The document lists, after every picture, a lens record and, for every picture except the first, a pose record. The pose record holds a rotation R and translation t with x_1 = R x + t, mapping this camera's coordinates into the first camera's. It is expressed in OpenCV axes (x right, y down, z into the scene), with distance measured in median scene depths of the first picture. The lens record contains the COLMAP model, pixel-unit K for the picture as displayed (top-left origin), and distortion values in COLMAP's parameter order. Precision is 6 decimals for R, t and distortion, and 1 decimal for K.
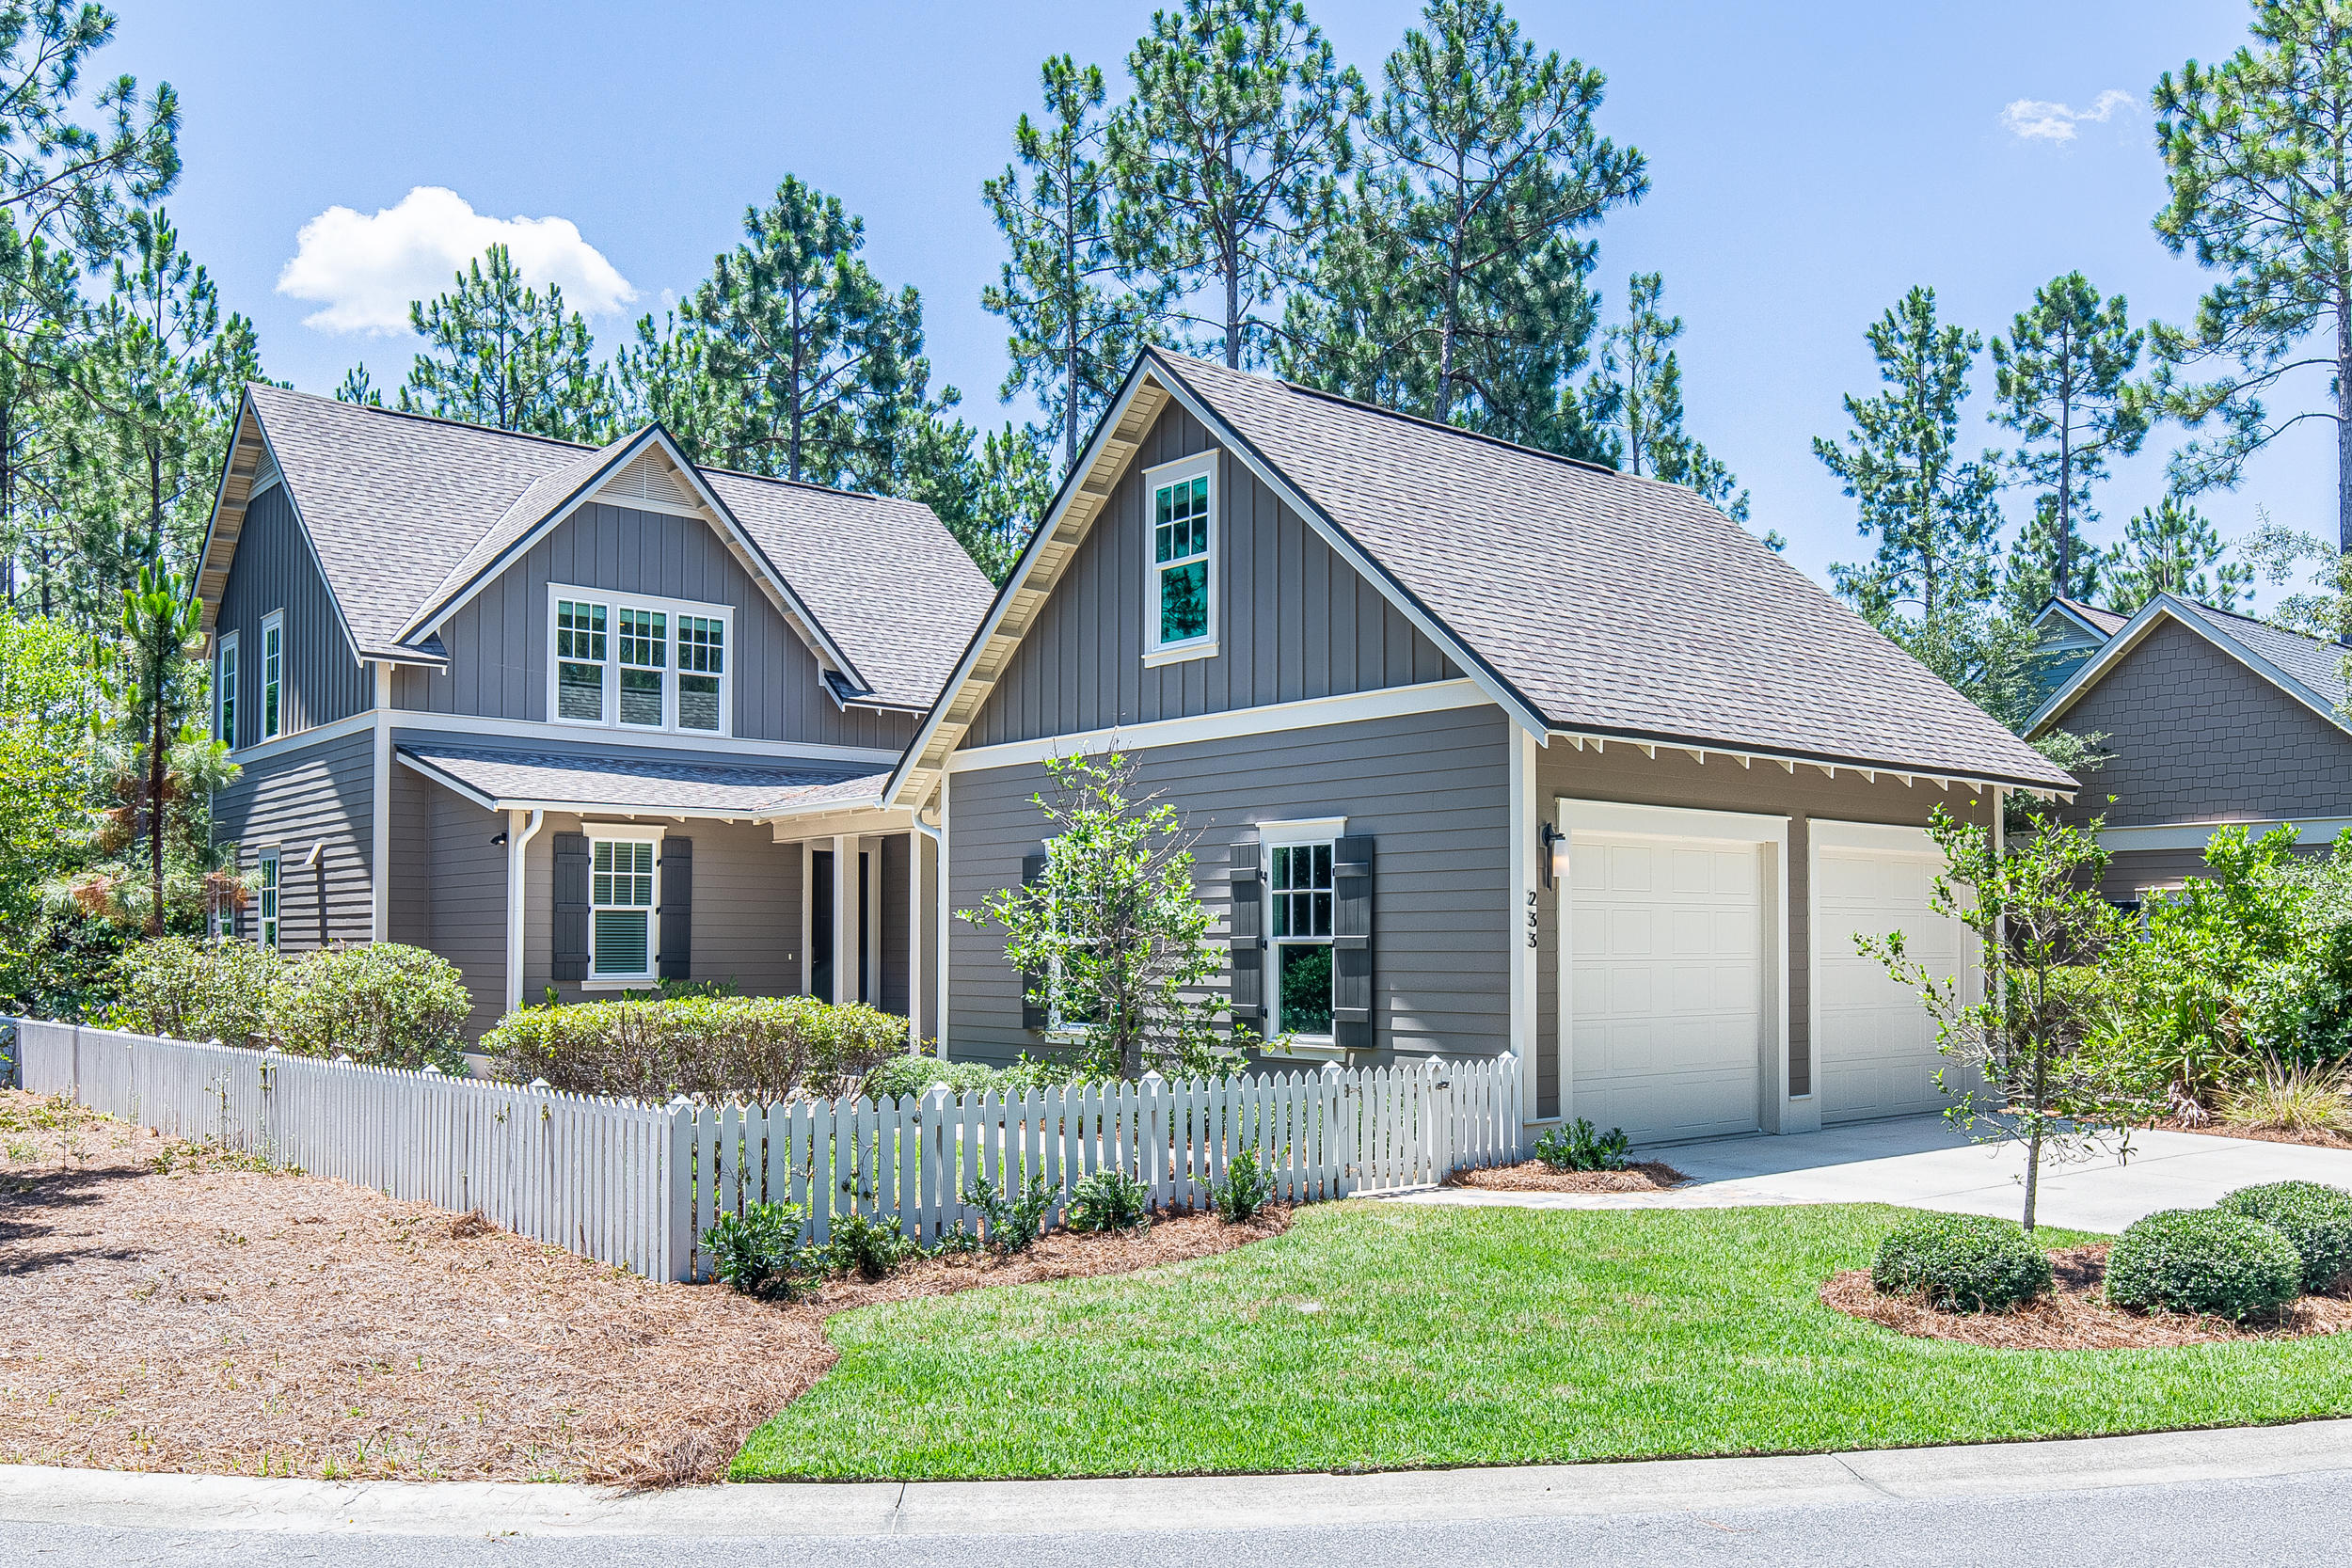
lens RADIAL K [[1902.7, 0, 1187.9], [0, 1902.7, 946.0], [0, 0, 1]] dist [-0.021120, 0.038876]
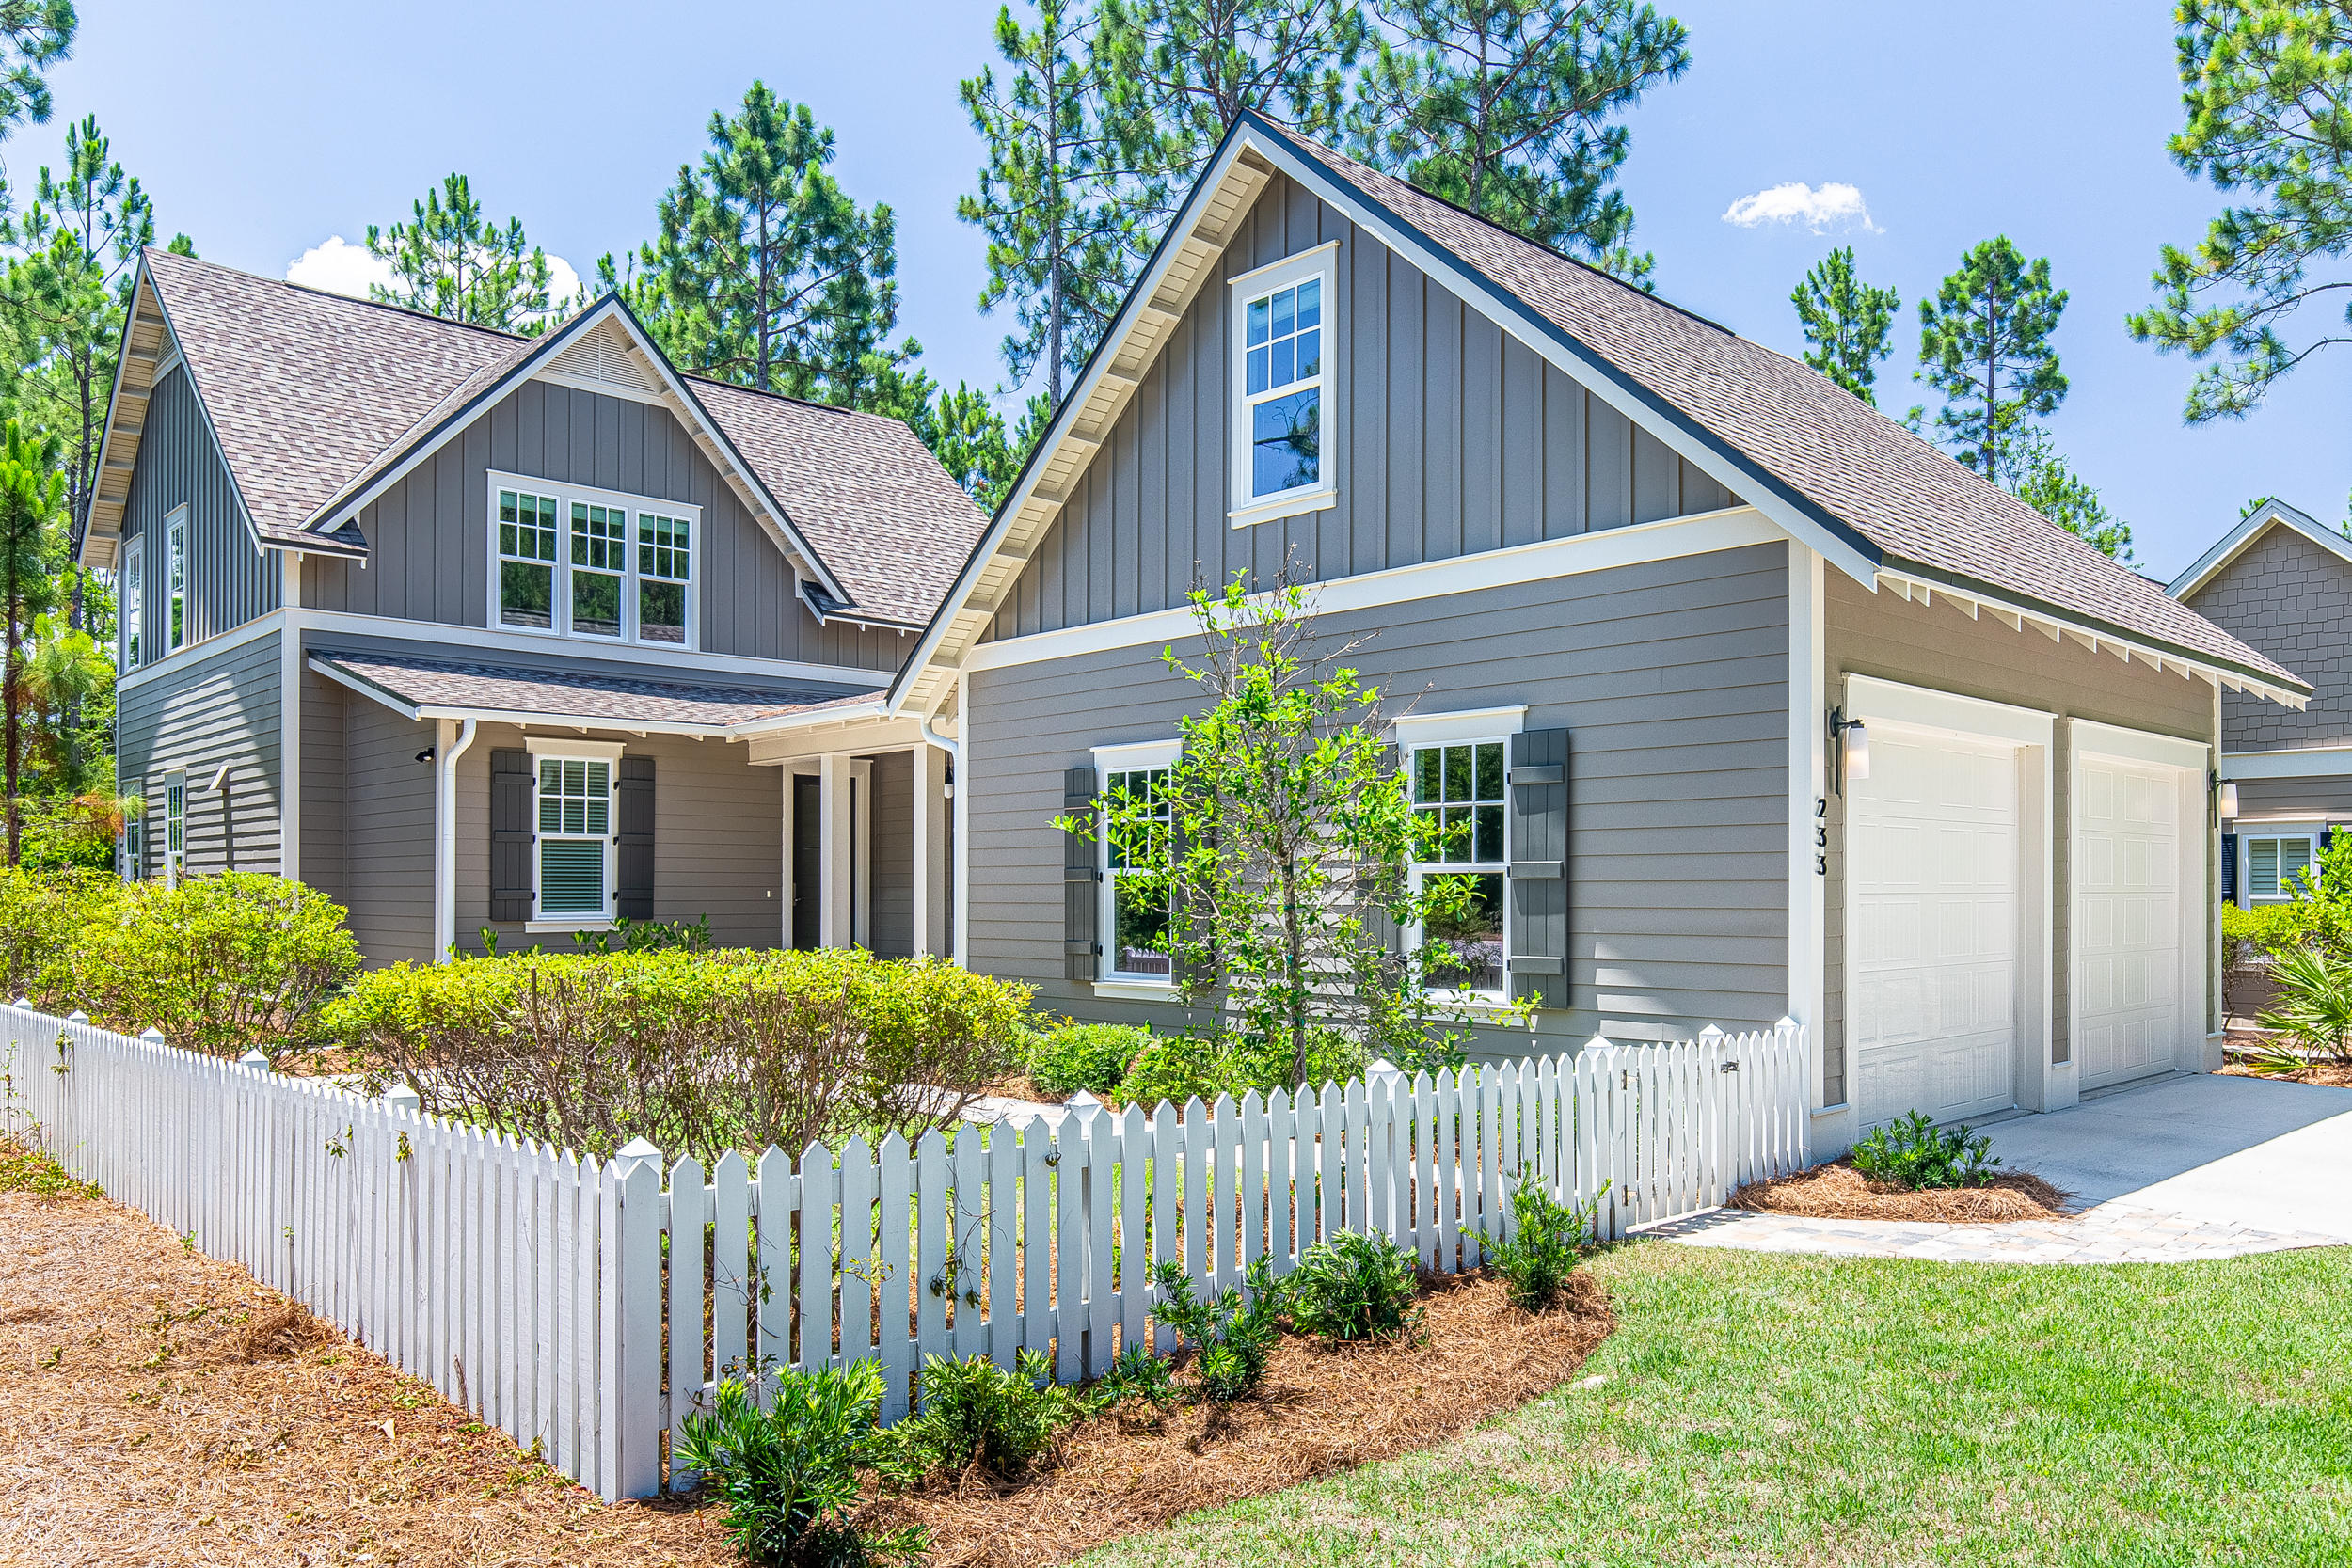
lens RADIAL K [[1659.9, 0, 1173.0], [0, 1659.9, 909.5], [0, 0, 1]] dist [0.008177, -0.002661]
pose [[0.998905, -0.001071, 0.046780, -0.057831], [0.000496, 0.999924, 0.012297, 0.003654], [-0.046790, -0.012261, 0.998830, 0.220030]]
